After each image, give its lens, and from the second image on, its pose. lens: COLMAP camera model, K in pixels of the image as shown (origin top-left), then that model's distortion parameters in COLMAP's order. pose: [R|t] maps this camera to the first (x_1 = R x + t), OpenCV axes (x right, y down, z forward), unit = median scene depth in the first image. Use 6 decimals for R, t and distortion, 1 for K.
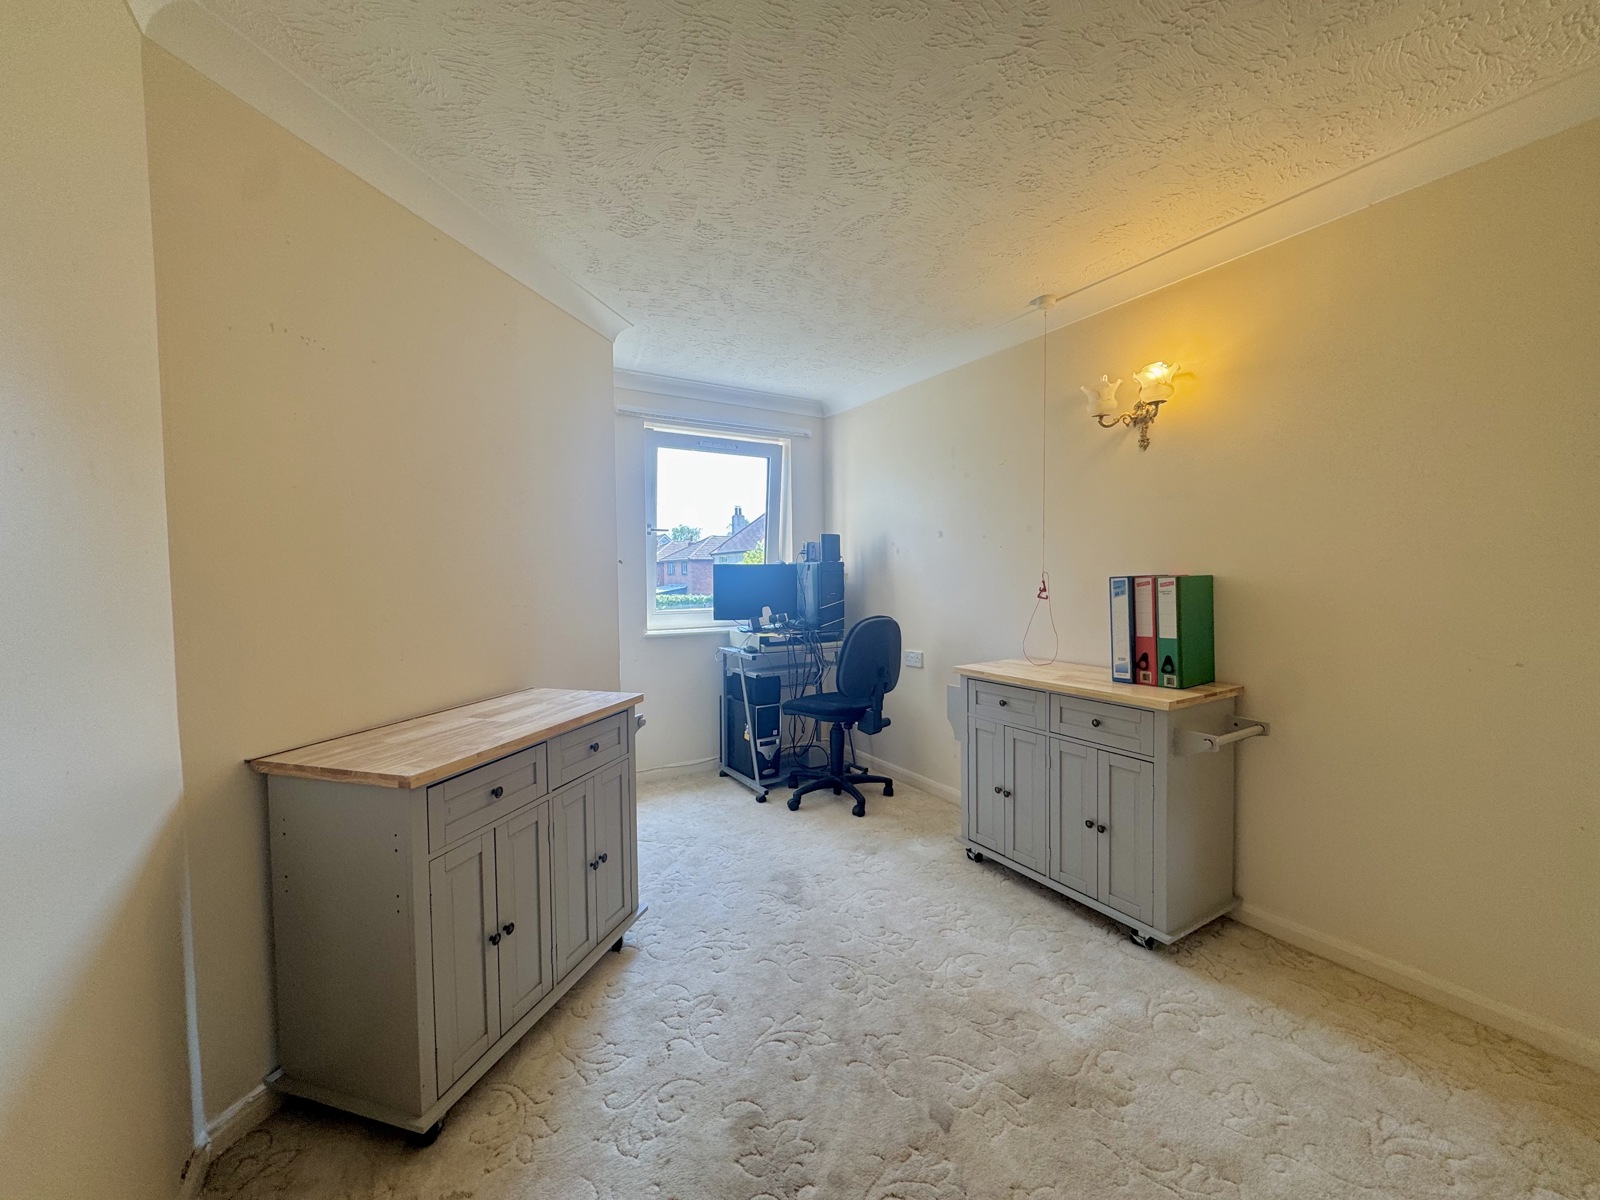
lens RADIAL K [[638.1, 0, 800.0], [0, 638.1, 600.0], [0, 0, 1]] dist [-0.000240, 0.000087]
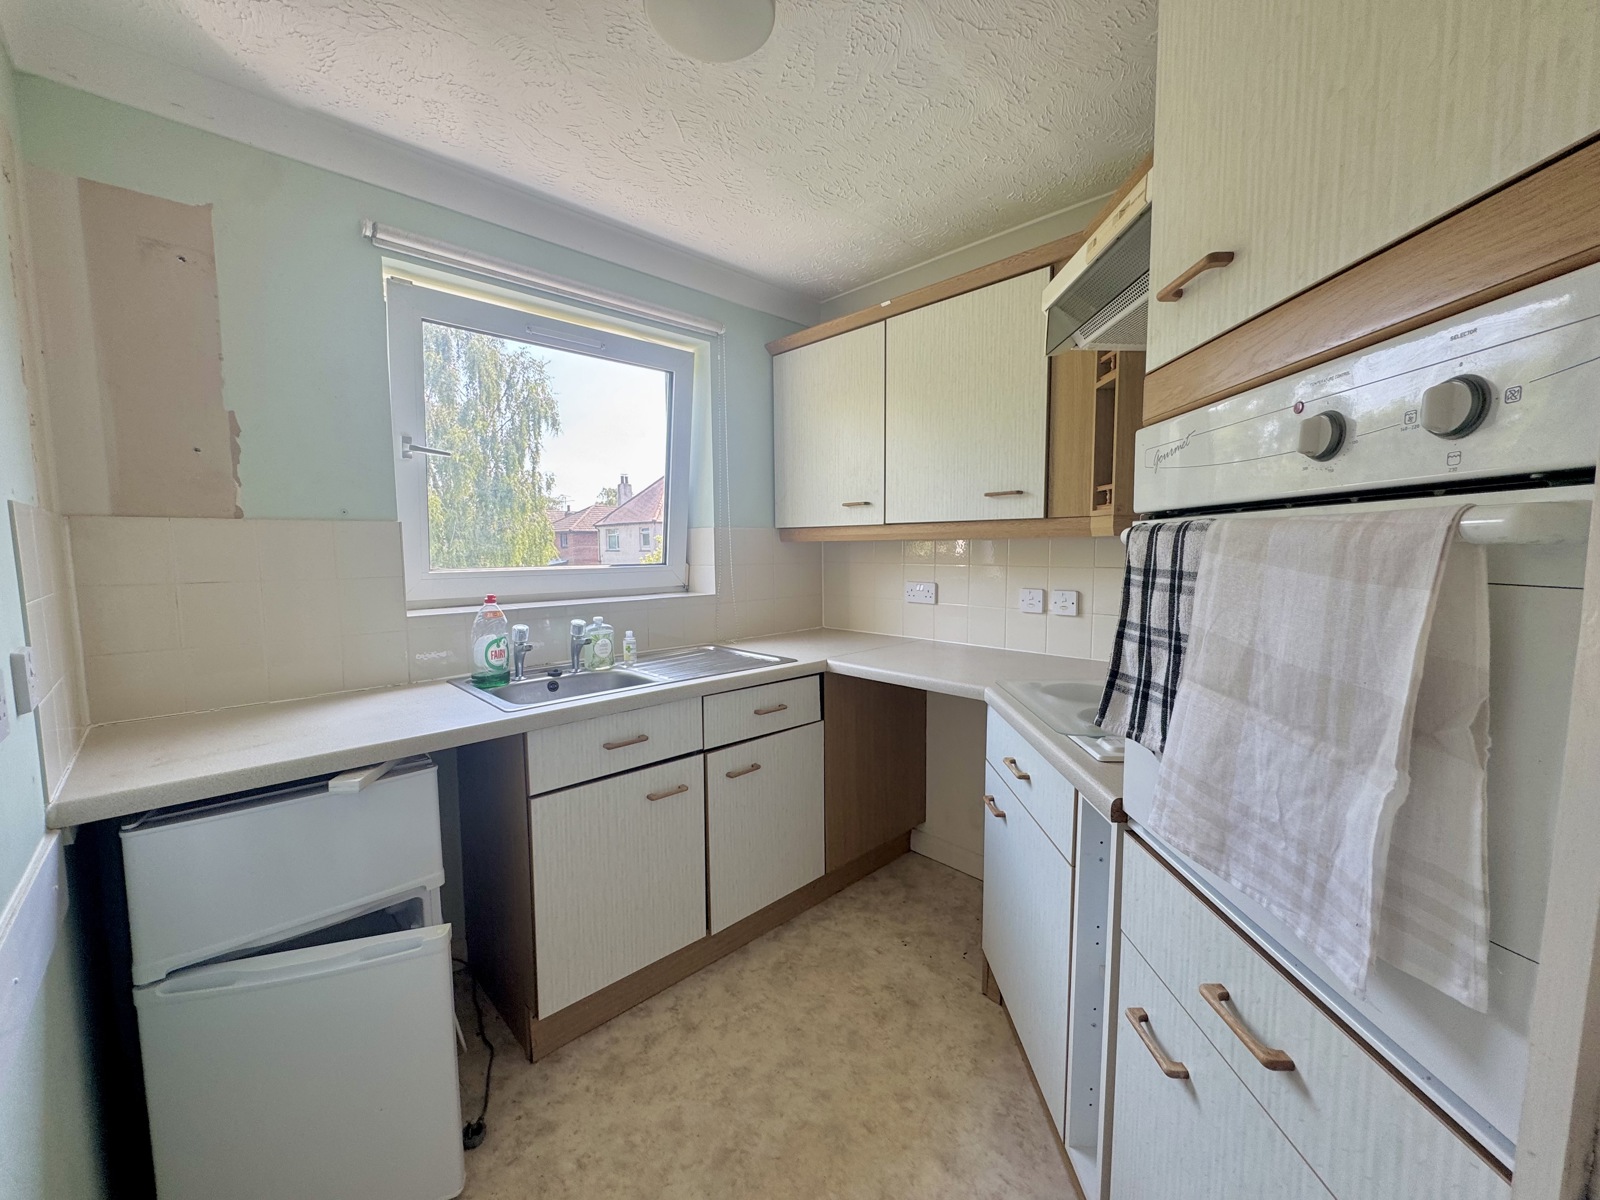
lens RADIAL K [[638.1, 0, 800.0], [0, 638.1, 600.0], [0, 0, 1]] dist [-0.000240, 0.000087]
pose [[0.987631, -0.004202, 0.156742, -0.024436], [-0.003567, 0.998780, 0.049251, -0.055119], [-0.156758, -0.049201, 0.986411, 0.429159]]
